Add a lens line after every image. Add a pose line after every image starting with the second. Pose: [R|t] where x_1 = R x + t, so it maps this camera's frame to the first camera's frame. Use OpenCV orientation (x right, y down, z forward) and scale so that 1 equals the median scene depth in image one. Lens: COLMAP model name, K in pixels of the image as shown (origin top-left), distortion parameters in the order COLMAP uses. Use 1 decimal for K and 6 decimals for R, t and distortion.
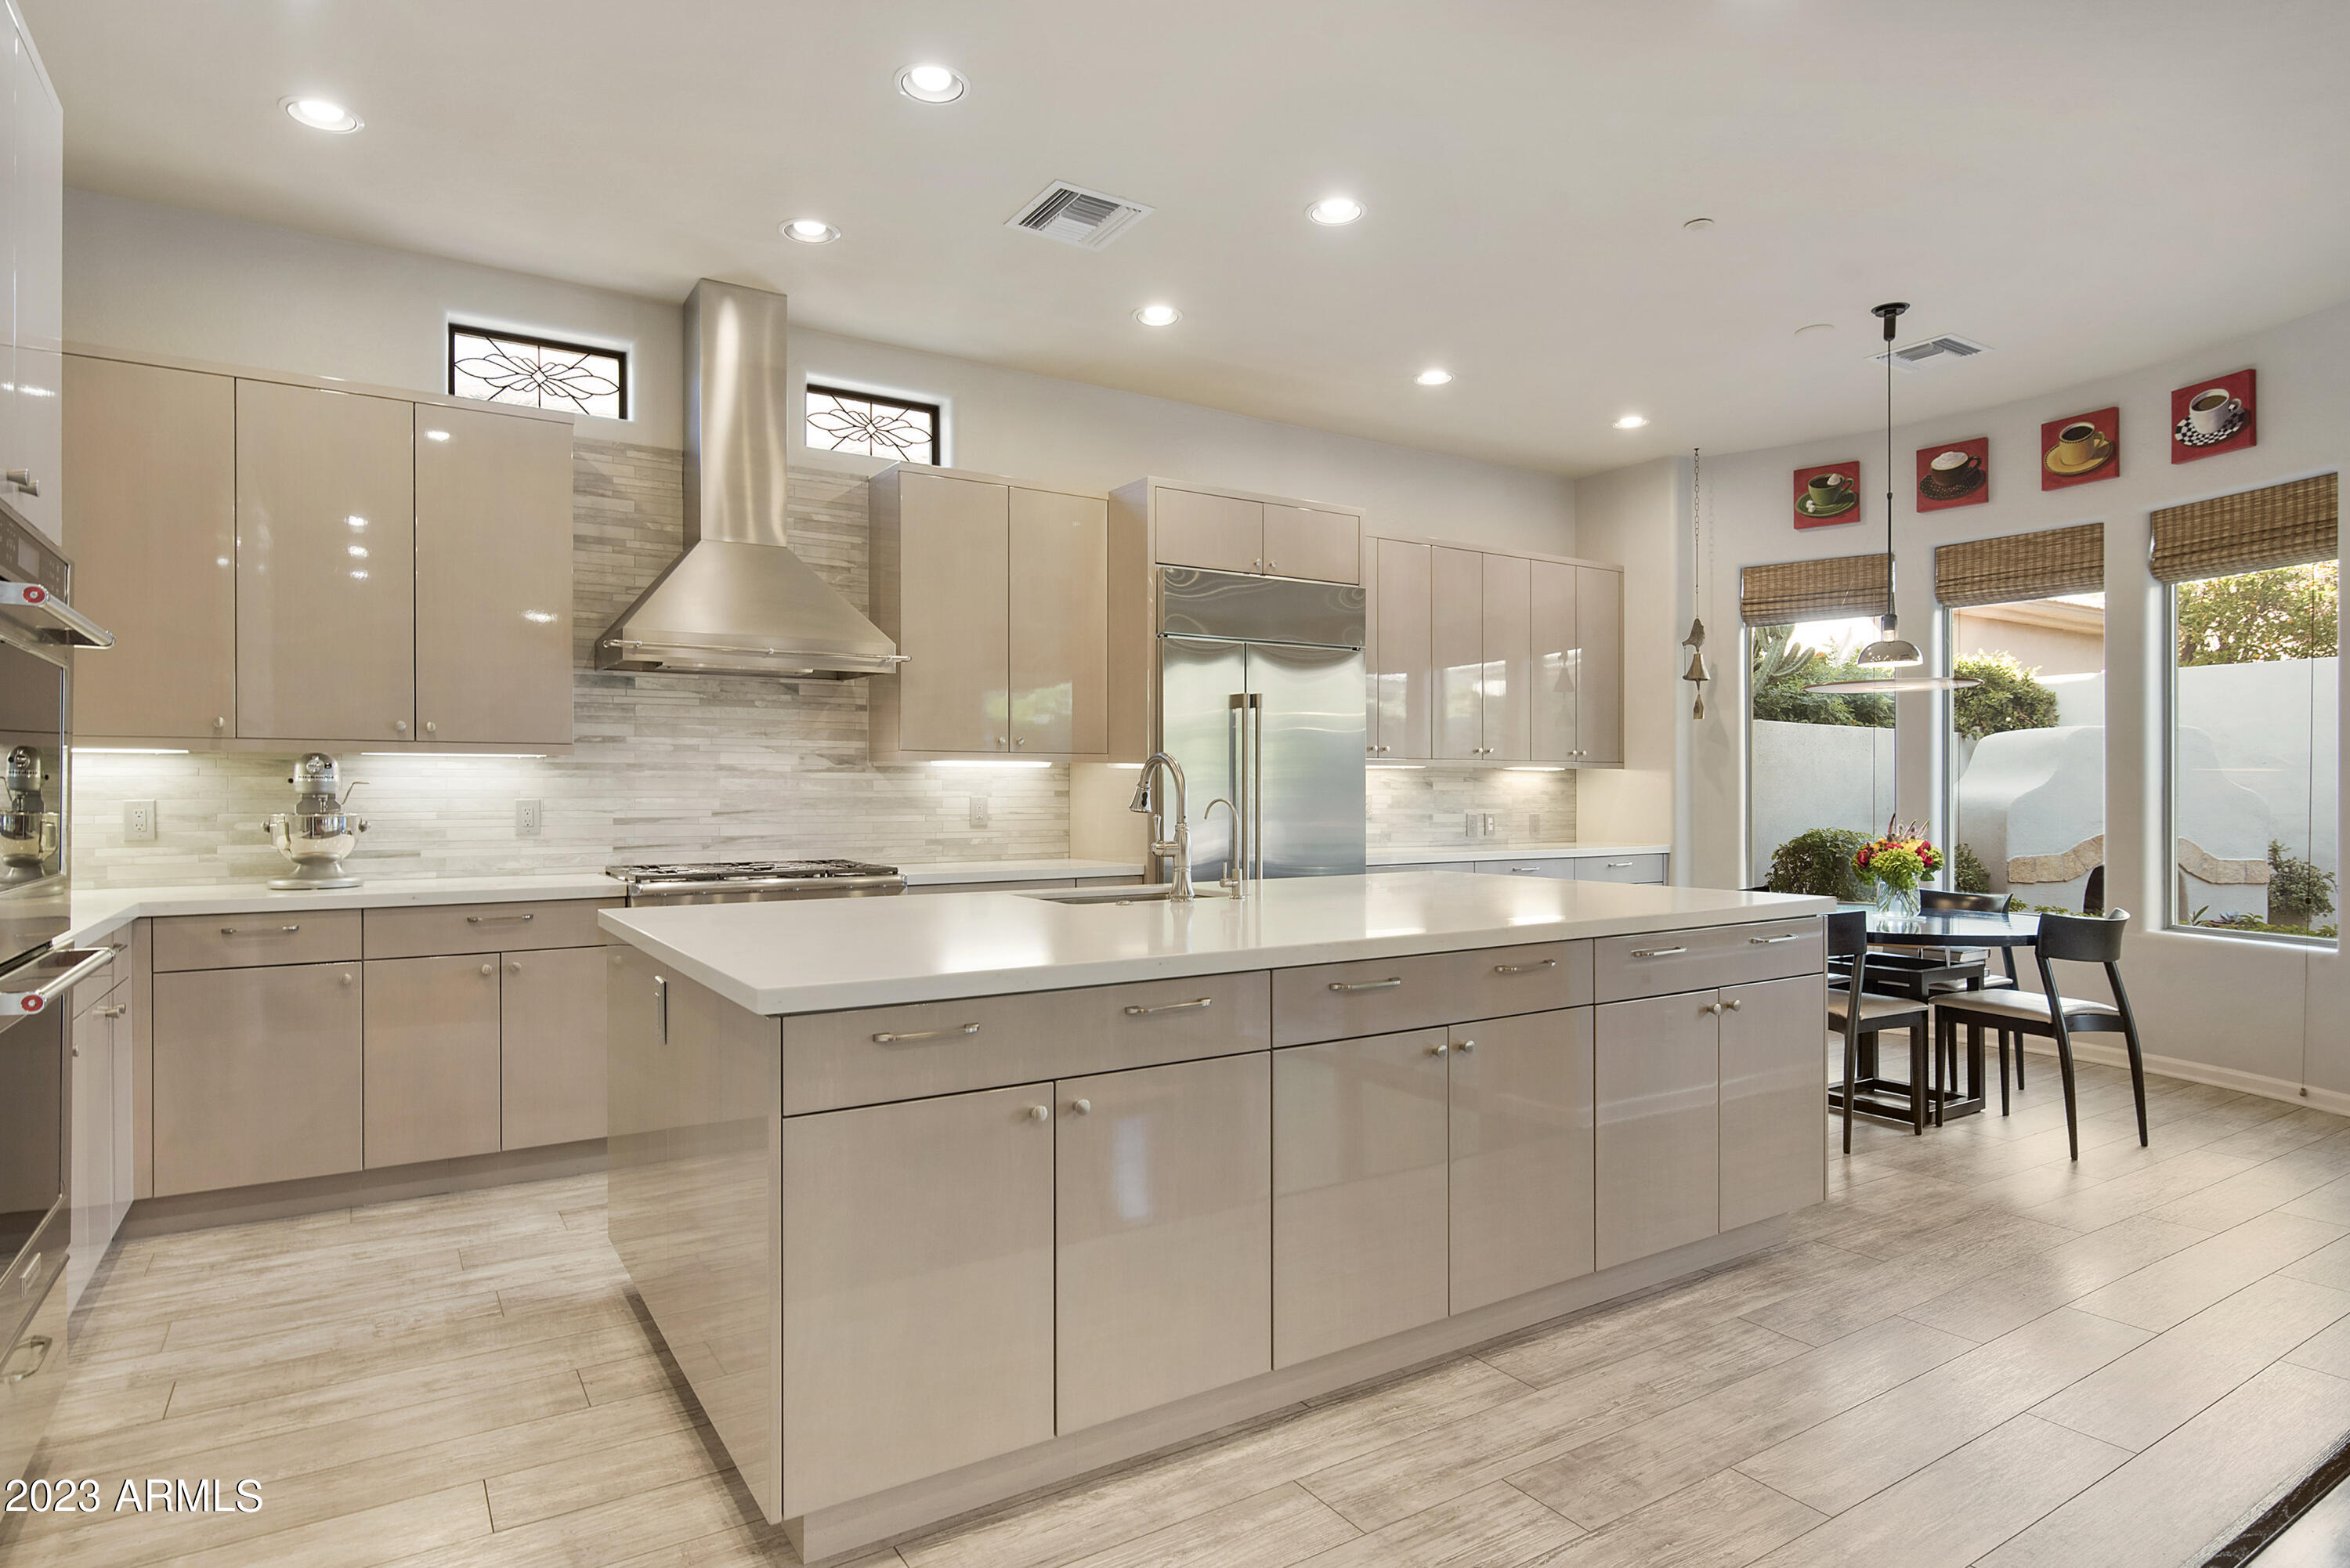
lens RADIAL K [[1270.9, 0, 1173.3], [0, 1270.9, 788.9], [0, 0, 1]] dist [0.013426, 0.001115]
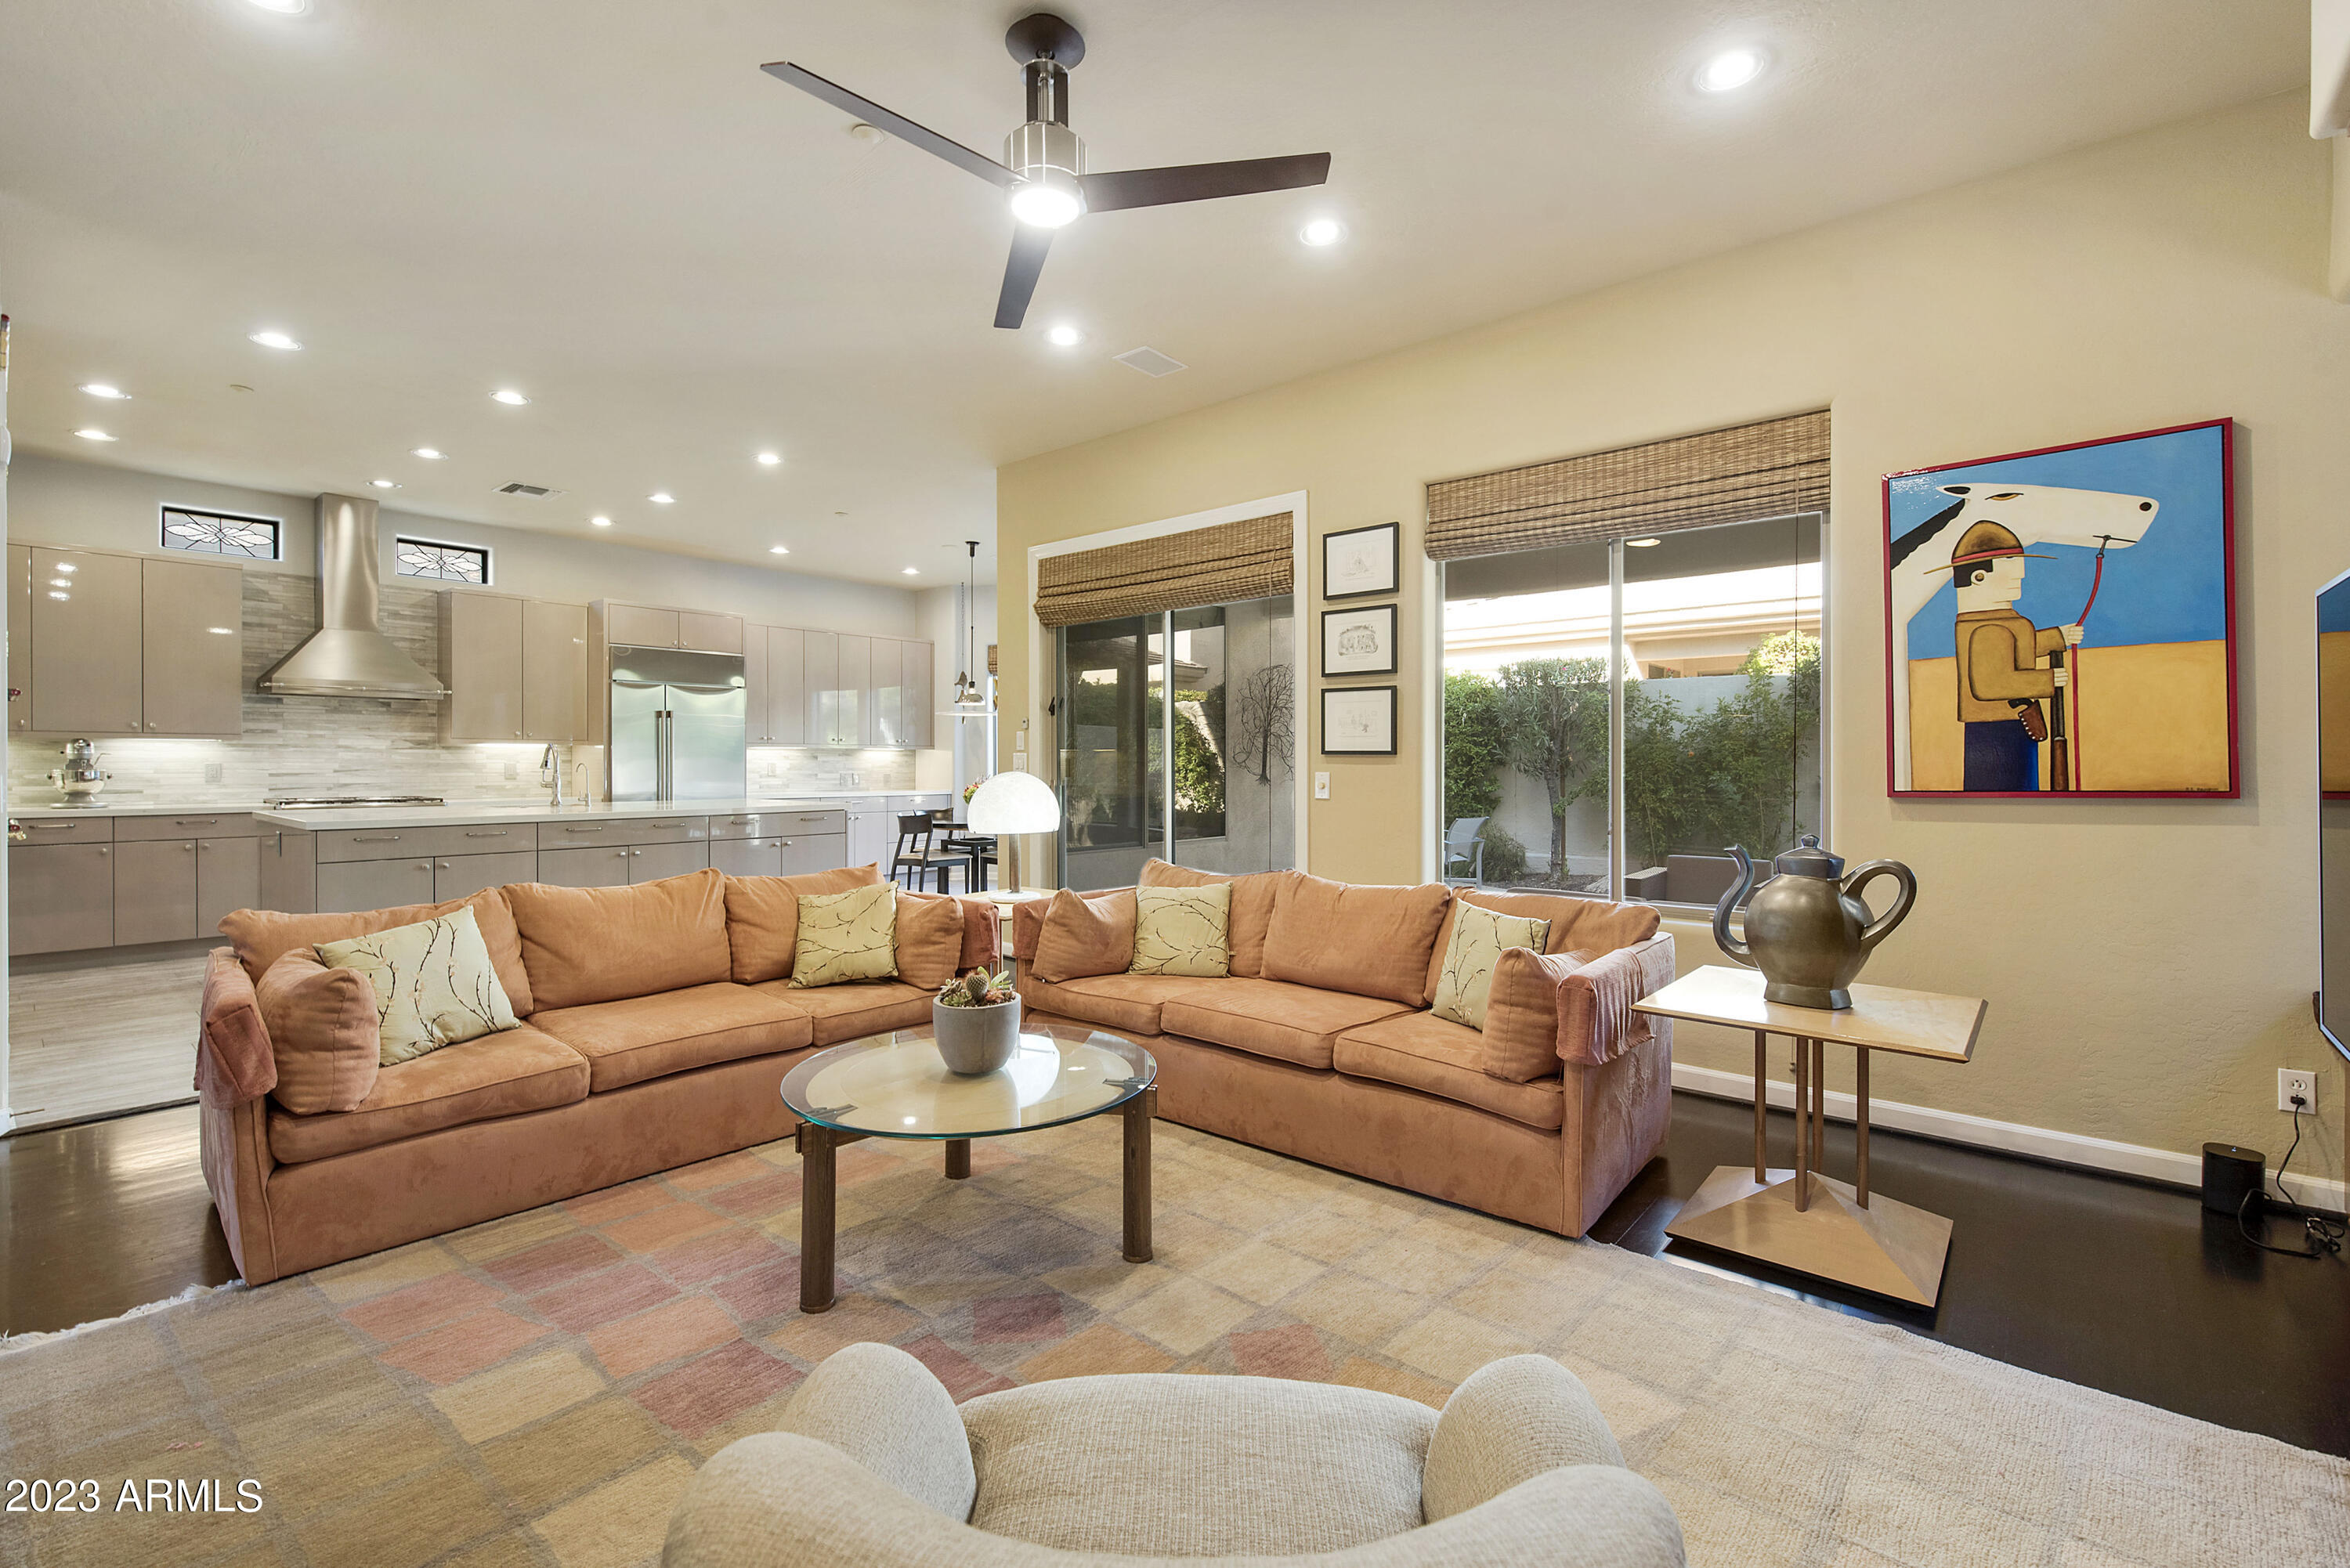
lens RADIAL K [[1021.1, 0, 1182.5], [0, 1021.1, 768.2], [0, 0, 1]] dist [0.001573, -0.000487]
pose [[0.958124, 0.001989, 0.286348, 0.407525], [-0.004028, 0.999971, 0.006534, 0.000328], [-0.286327, -0.007413, 0.958103, -0.805415]]
